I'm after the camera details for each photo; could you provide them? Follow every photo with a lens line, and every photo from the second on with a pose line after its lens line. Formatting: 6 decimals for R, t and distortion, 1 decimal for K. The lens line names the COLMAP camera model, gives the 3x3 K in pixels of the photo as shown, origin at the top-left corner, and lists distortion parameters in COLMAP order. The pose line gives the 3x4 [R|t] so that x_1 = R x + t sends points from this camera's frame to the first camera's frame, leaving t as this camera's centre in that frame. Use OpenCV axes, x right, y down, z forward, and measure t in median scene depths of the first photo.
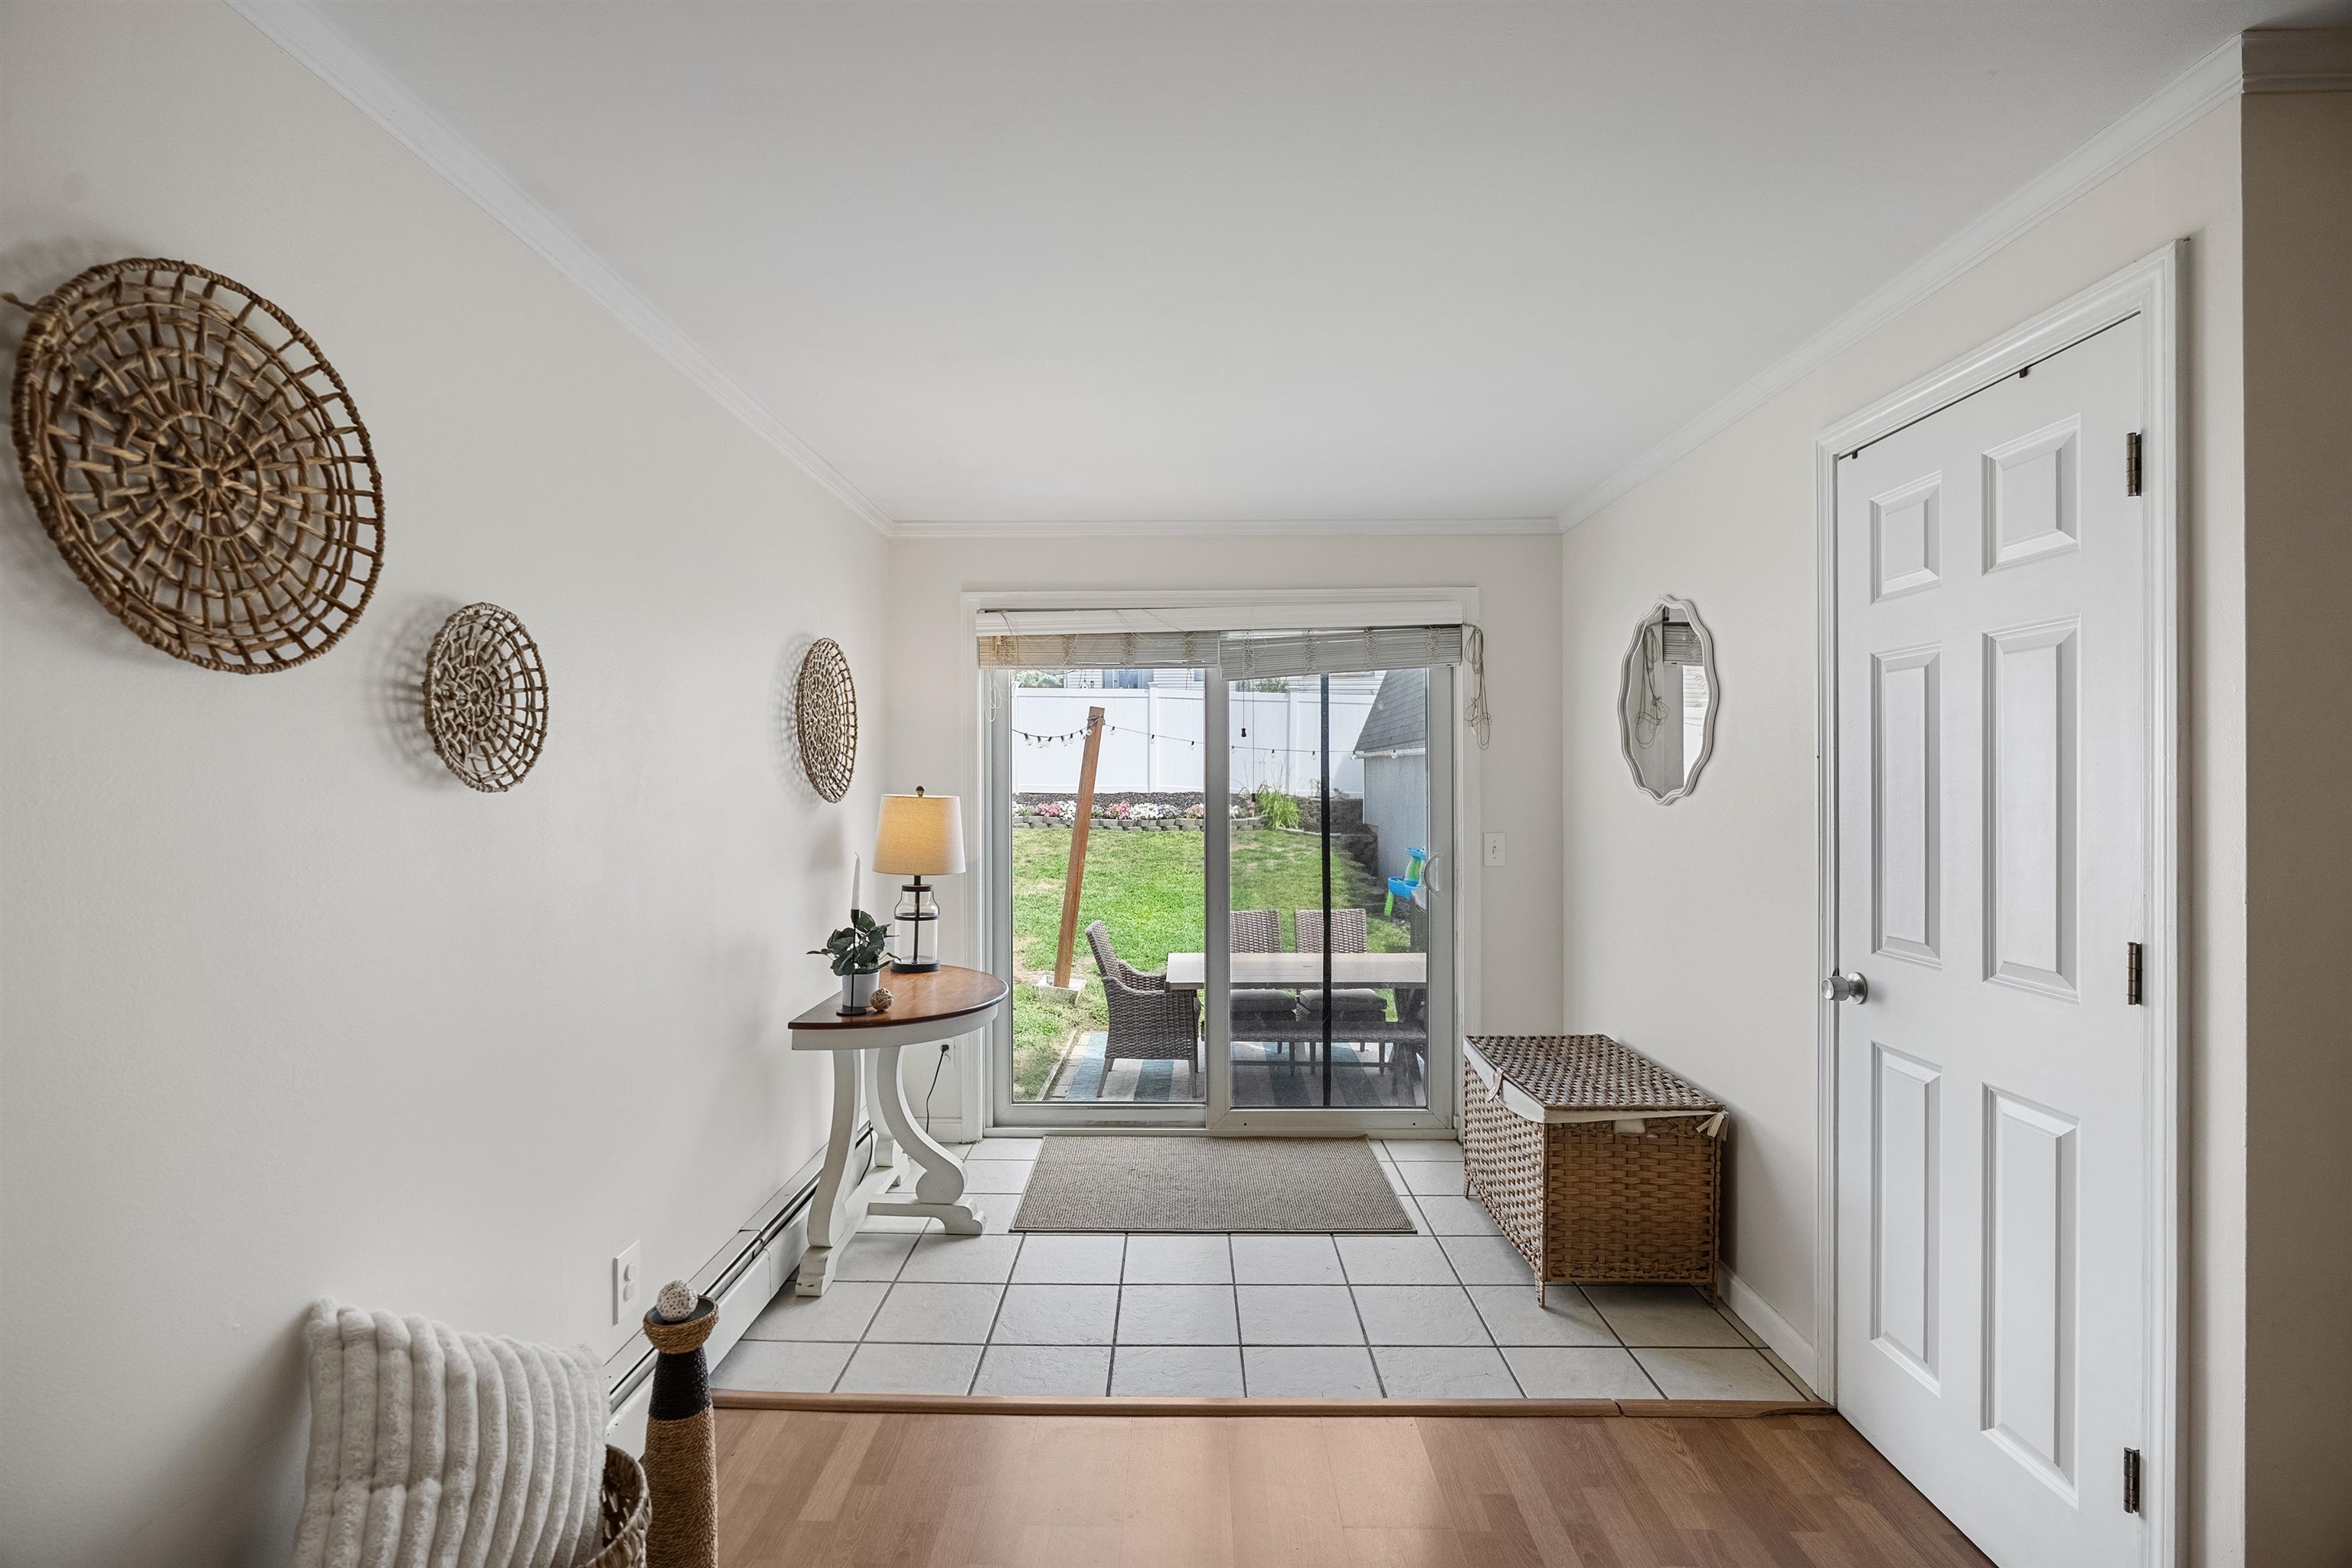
lens RADIAL K [[1053.9, 0, 1179.3], [0, 1053.9, 778.5], [0, 0, 1]] dist [-0.001744, -0.000018]
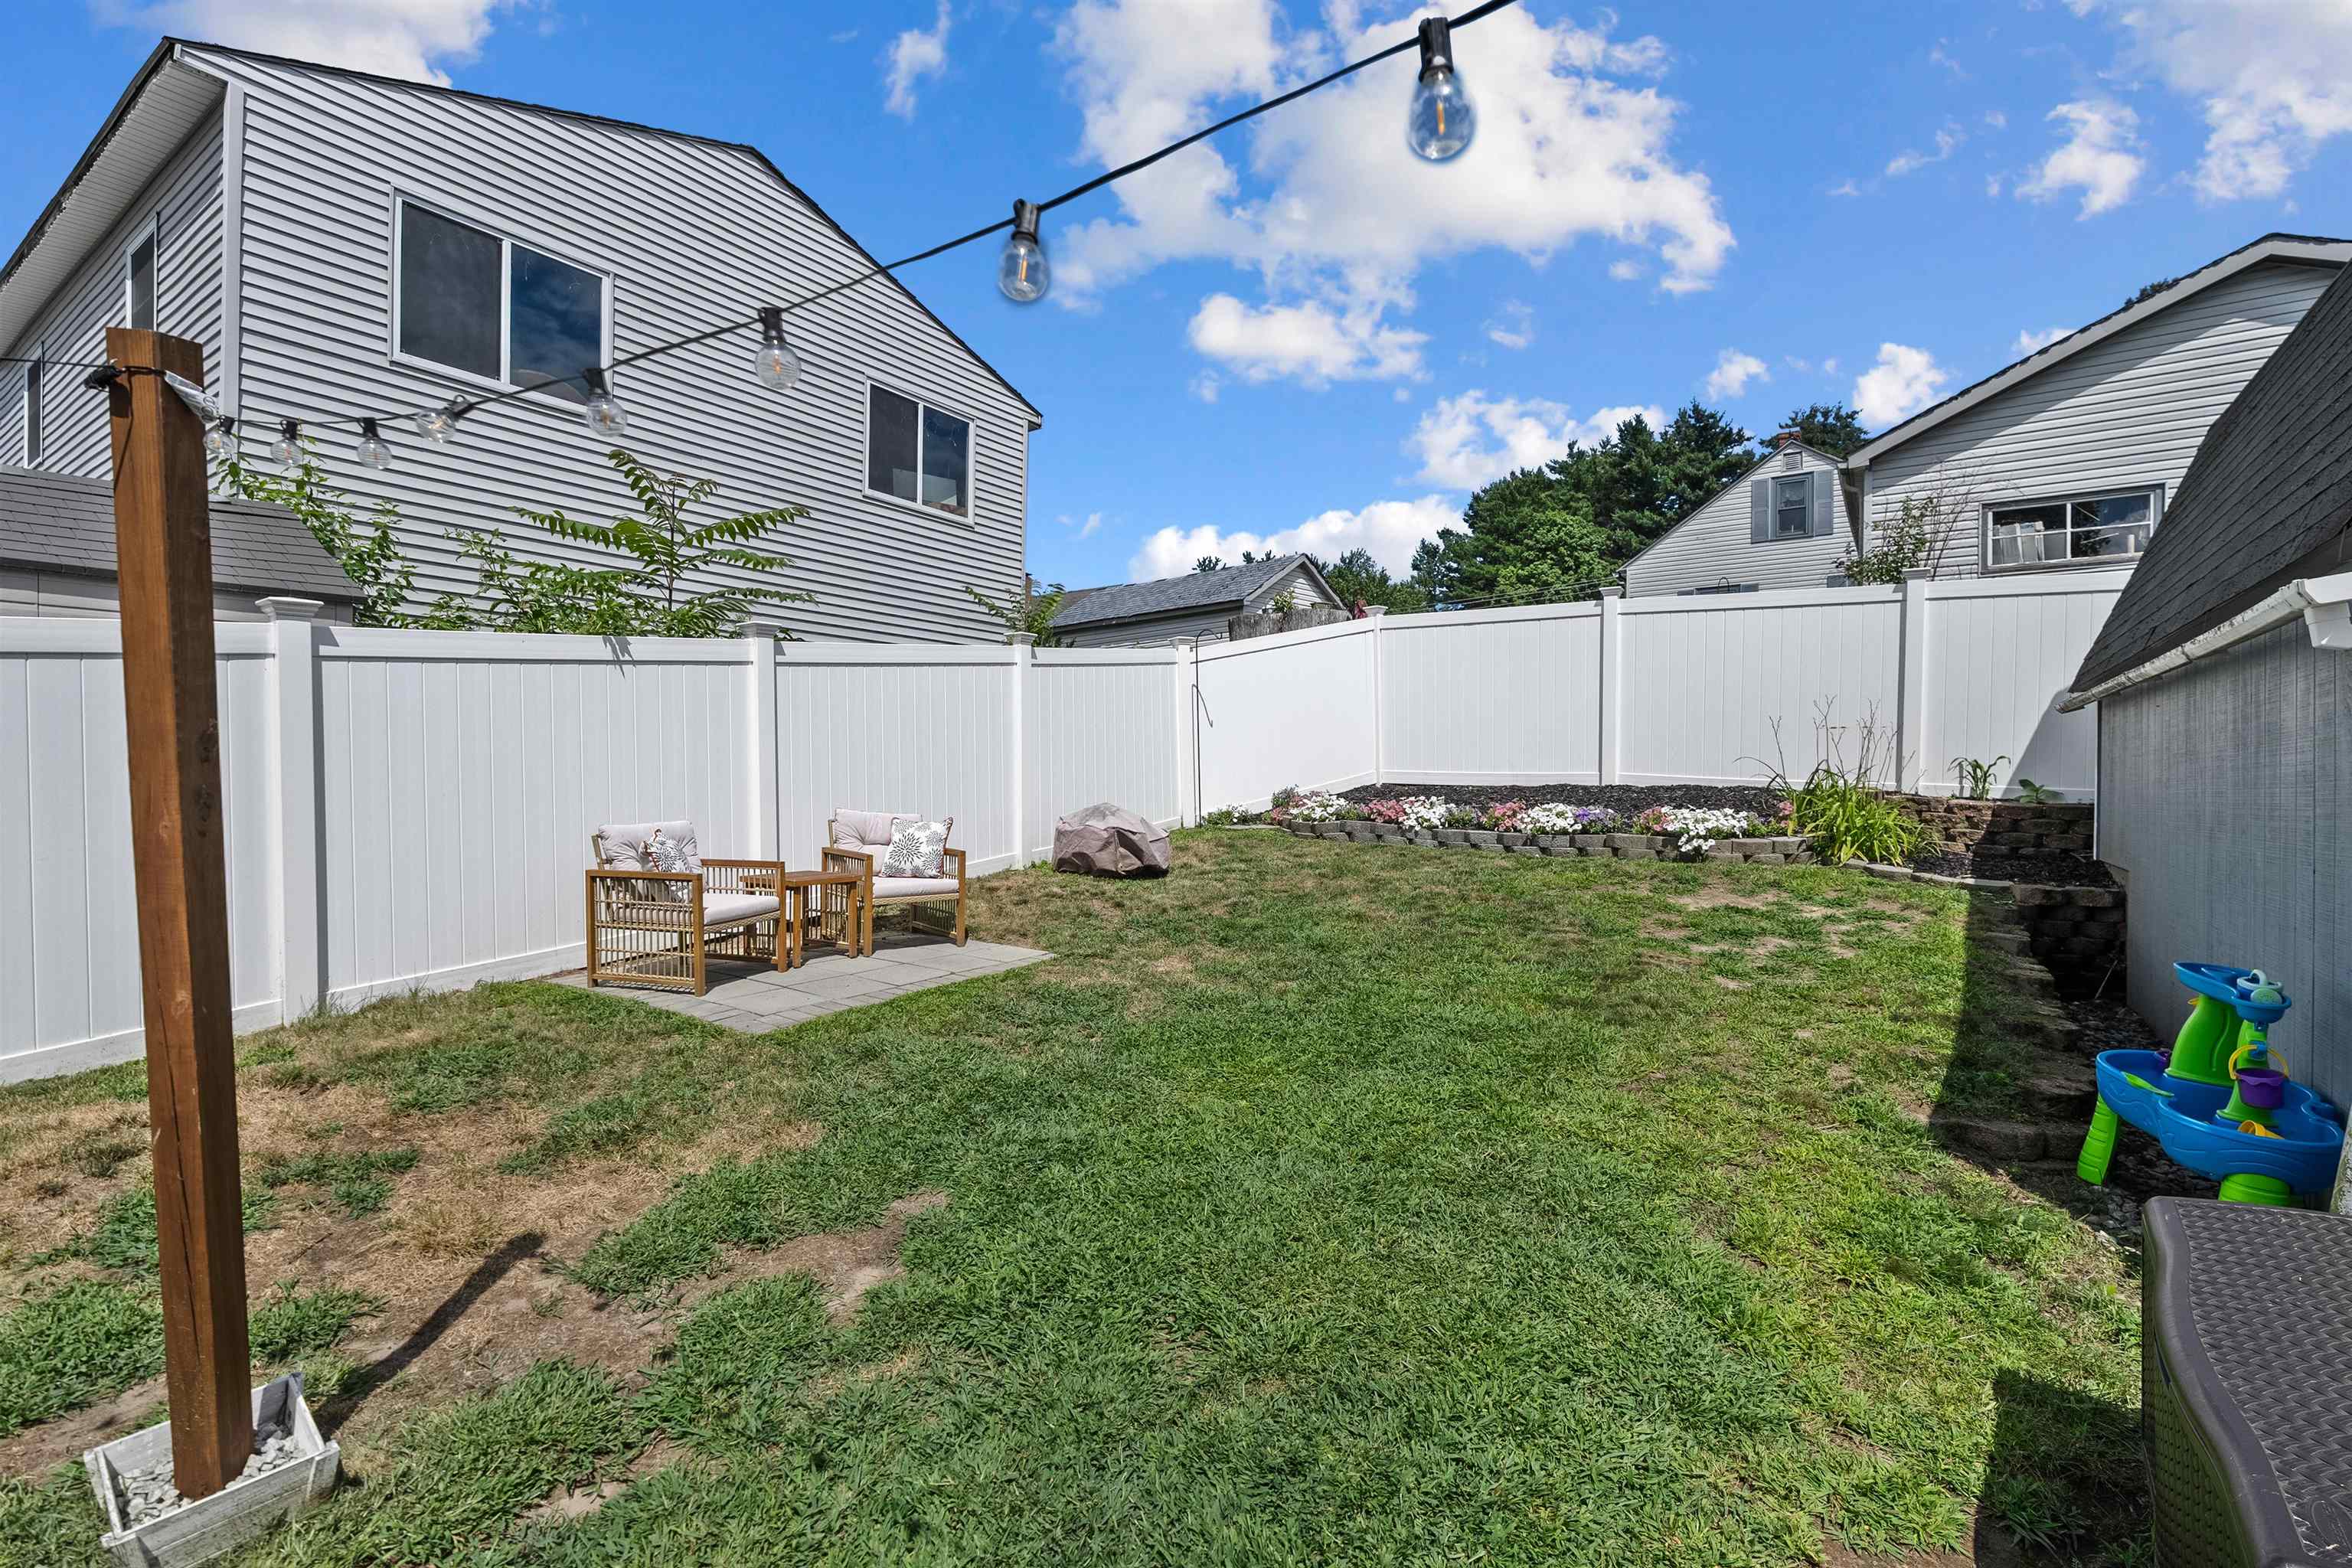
lens RADIAL K [[1061.1, 0, 1159.3], [0, 1061.1, 782.0], [0, 0, 1]] dist [-0.005185, 0.000576]
pose [[0.819147, 0.007459, -0.573535, 0.525702], [-0.002834, 0.999956, 0.008956, 0.039185], [0.573577, -0.005711, 0.819132, 2.060418]]
